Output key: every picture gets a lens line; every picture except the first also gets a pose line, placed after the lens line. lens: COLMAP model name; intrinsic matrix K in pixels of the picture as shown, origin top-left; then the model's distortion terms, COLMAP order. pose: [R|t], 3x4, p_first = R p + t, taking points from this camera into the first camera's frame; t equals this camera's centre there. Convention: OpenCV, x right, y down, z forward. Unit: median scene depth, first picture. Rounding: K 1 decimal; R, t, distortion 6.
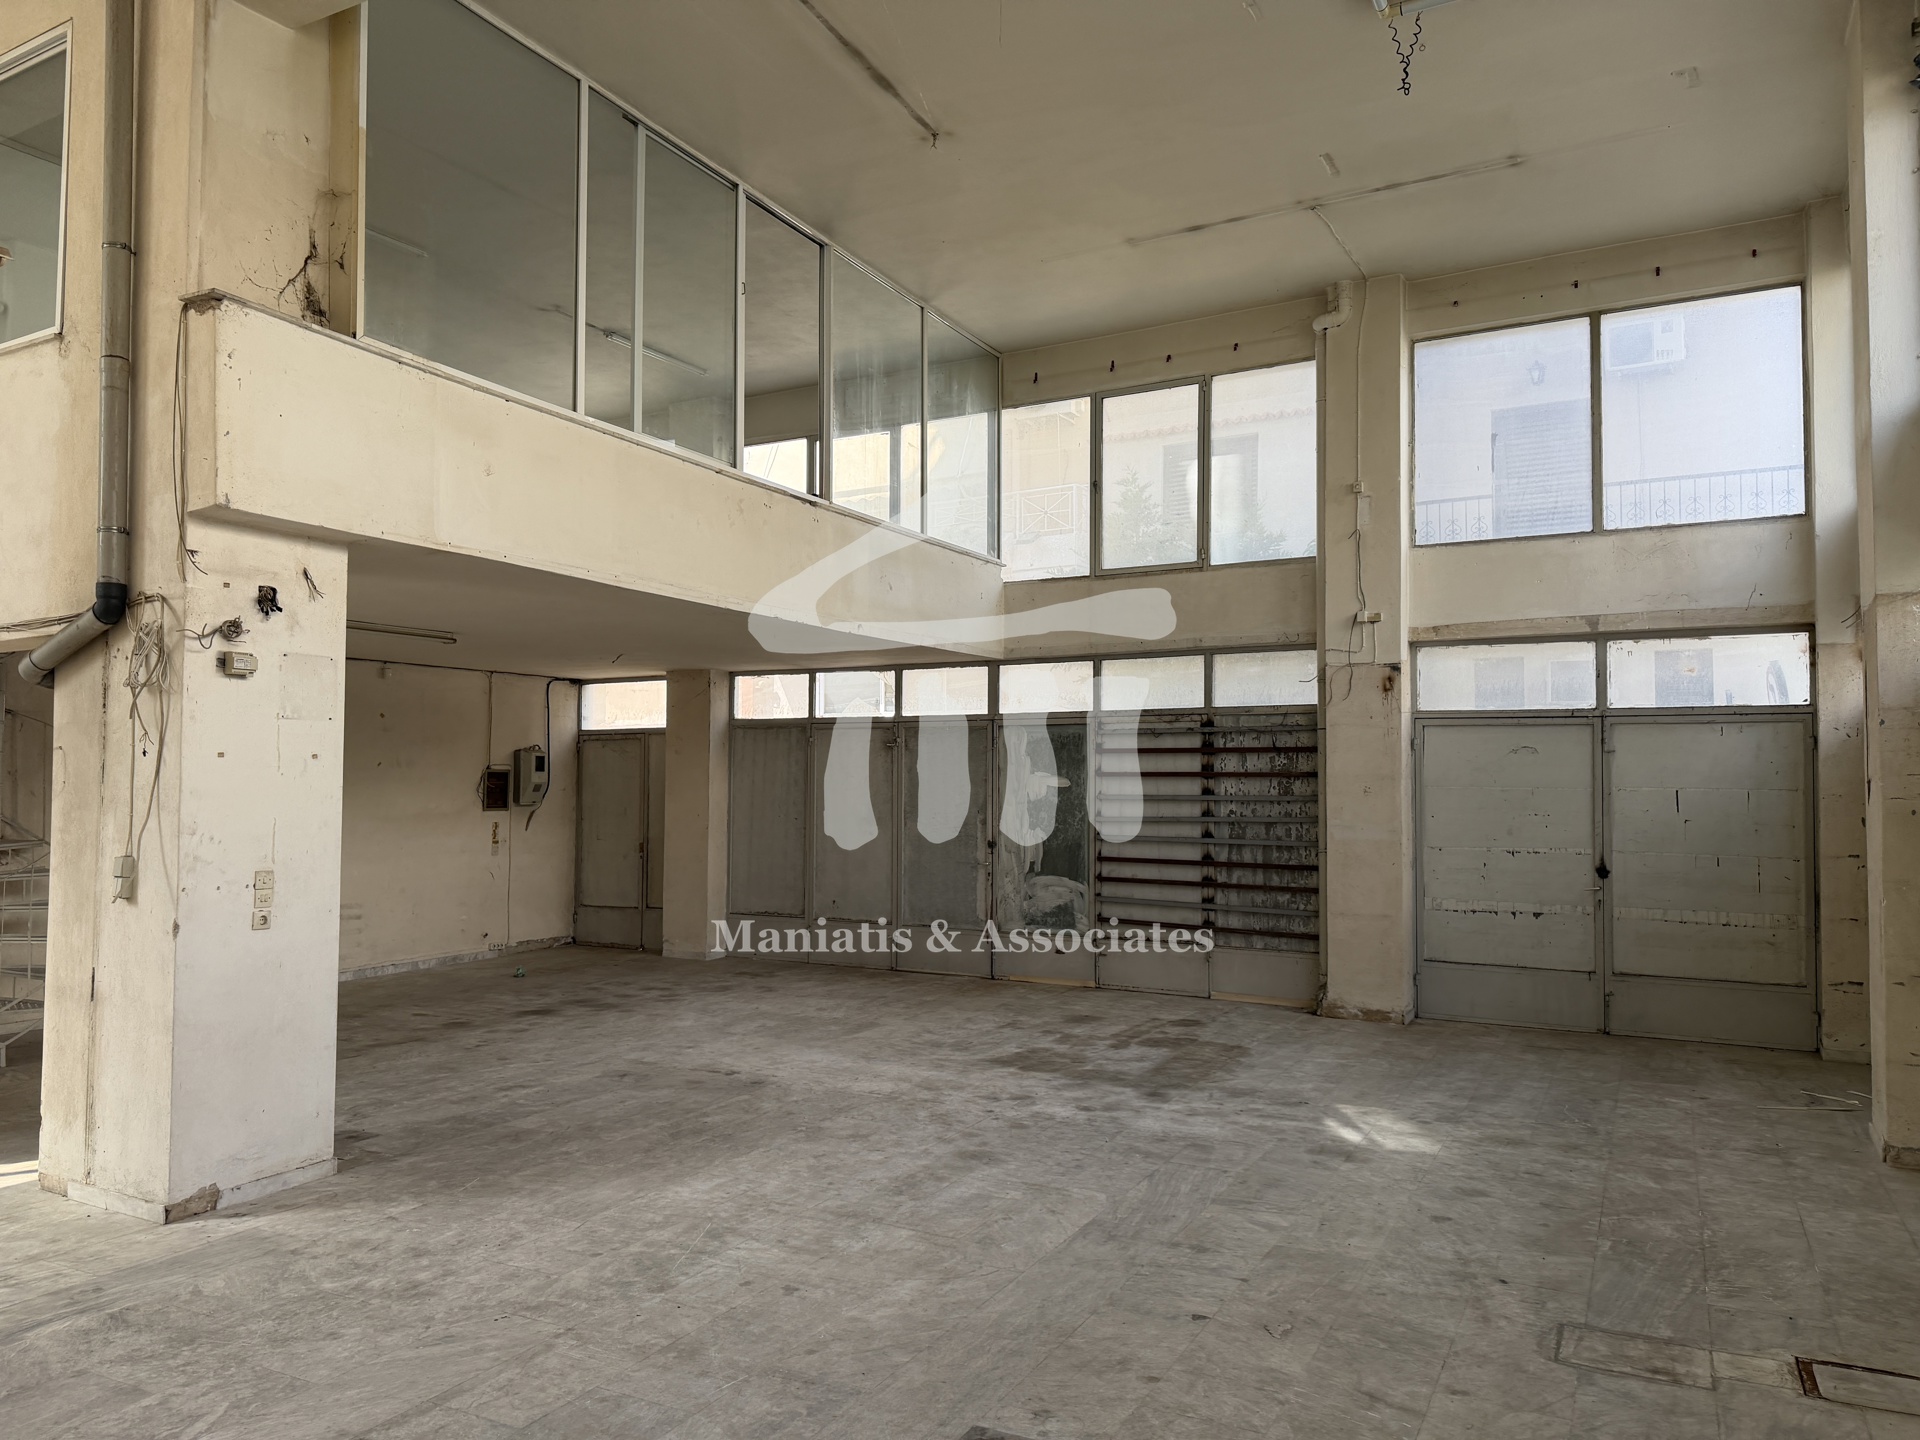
lens RADIAL K [[1350.4, 0, 948.5], [0, 1350.4, 724.8], [0, 0, 1]] dist [0.093120, -0.137297]
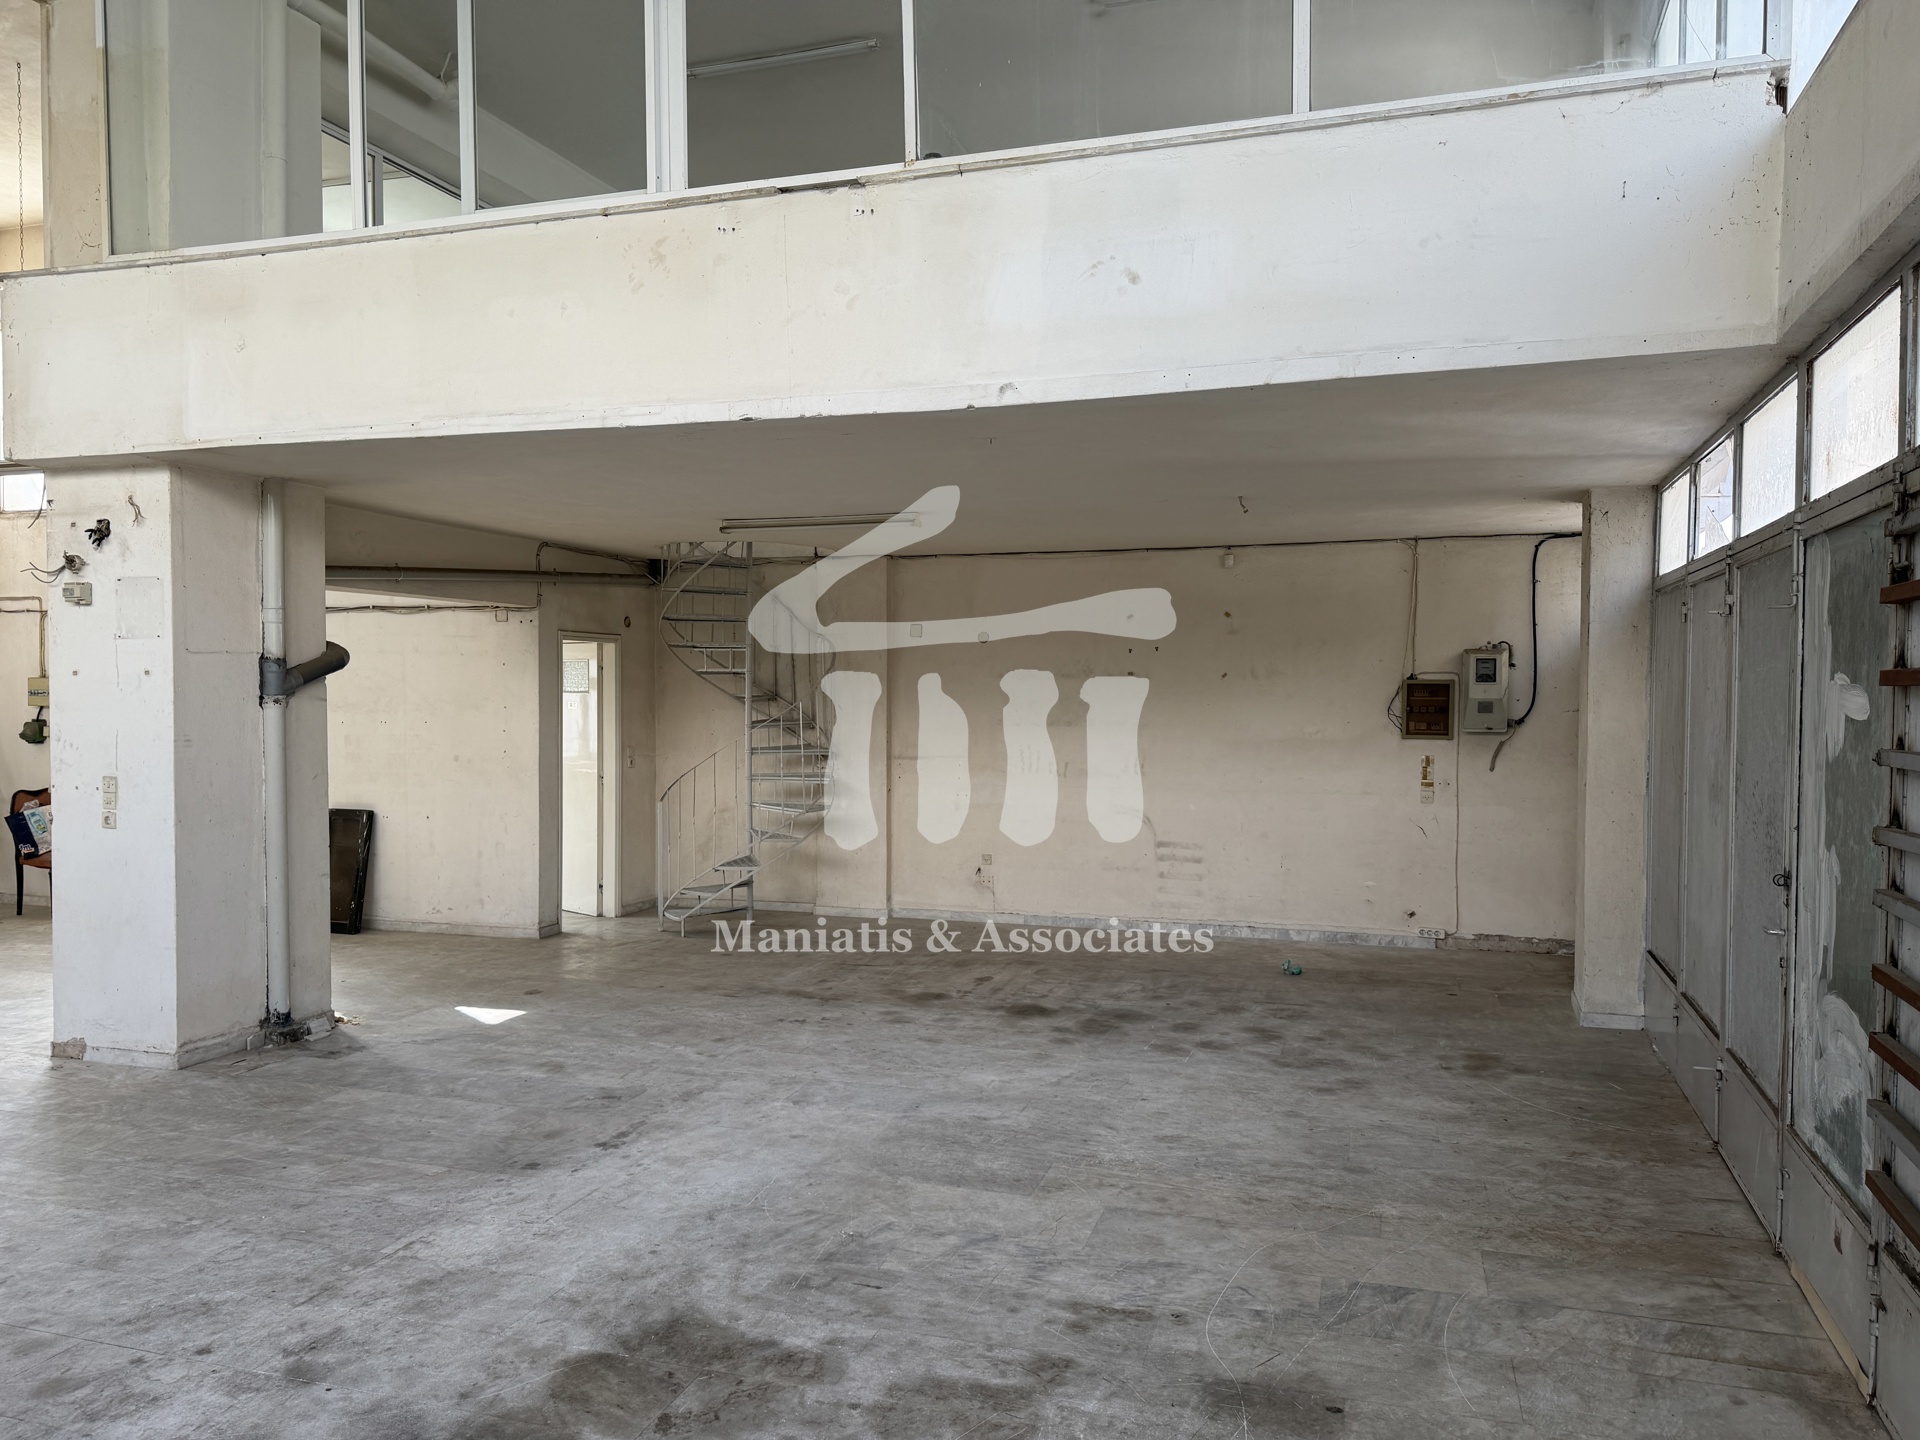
lens RADIAL K [[1354.6, 0, 948.8], [0, 1354.6, 729.8], [0, 0, 1]] dist [0.031951, -0.036949]
pose [[0.171561, 0.025992, -0.984831, 0.596668], [0.039887, 0.998649, 0.033305, 0.049391], [0.984366, -0.044996, 0.170292, 1.247564]]
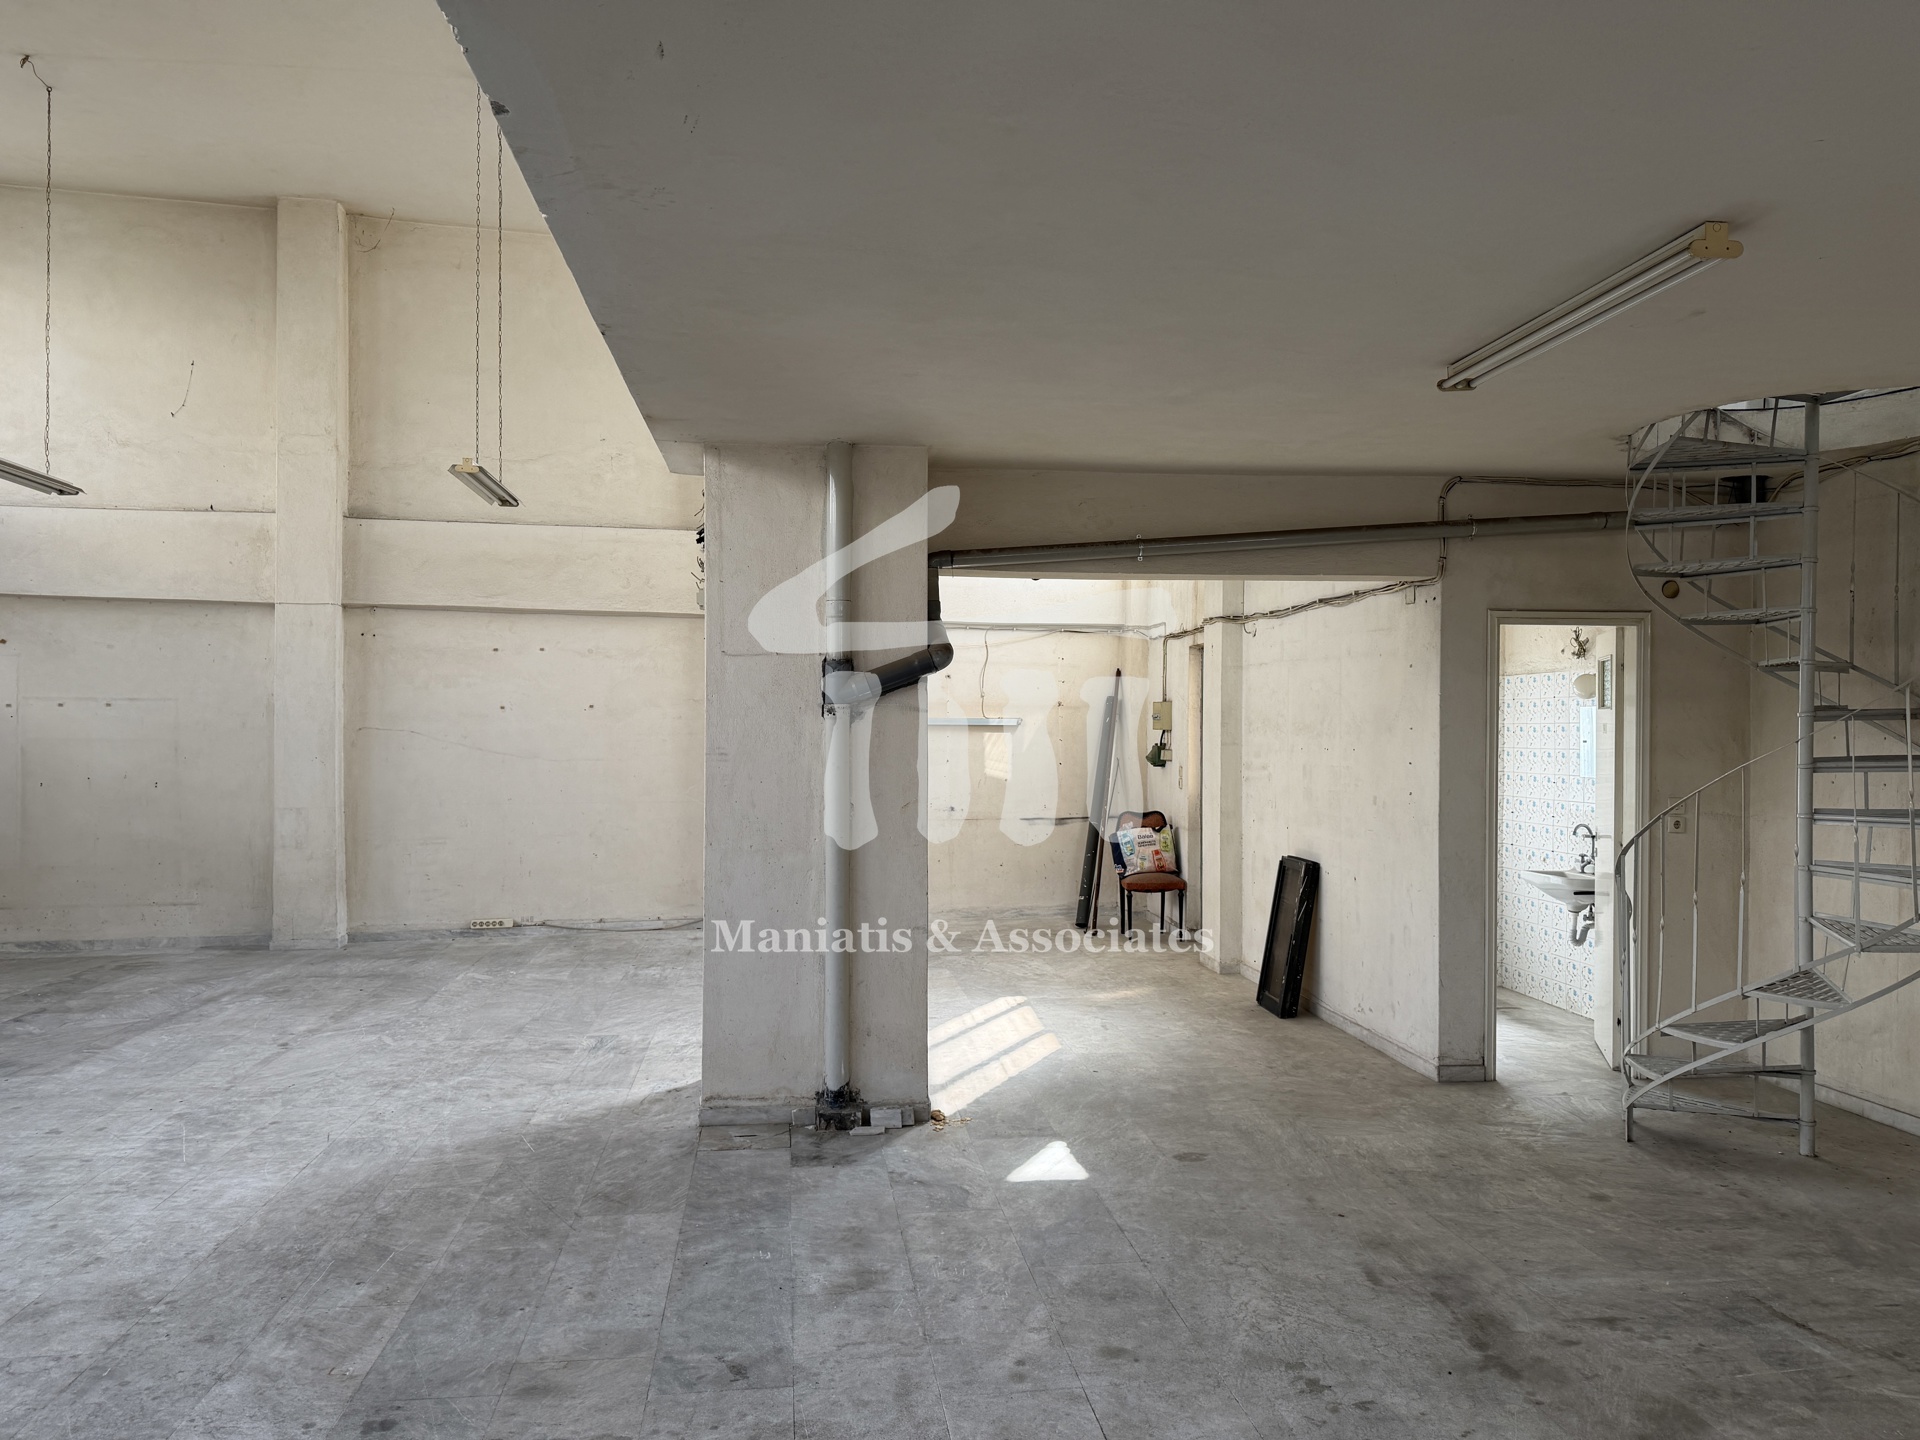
lens RADIAL K [[1354.6, 0, 948.8], [0, 1354.6, 729.8], [0, 0, 1]] dist [0.031951, -0.036949]
pose [[-0.823482, -0.004875, -0.567321, -0.056098], [0.017423, 0.999274, -0.033877, 0.082387], [0.567074, -0.037782, -0.822800, 1.641155]]
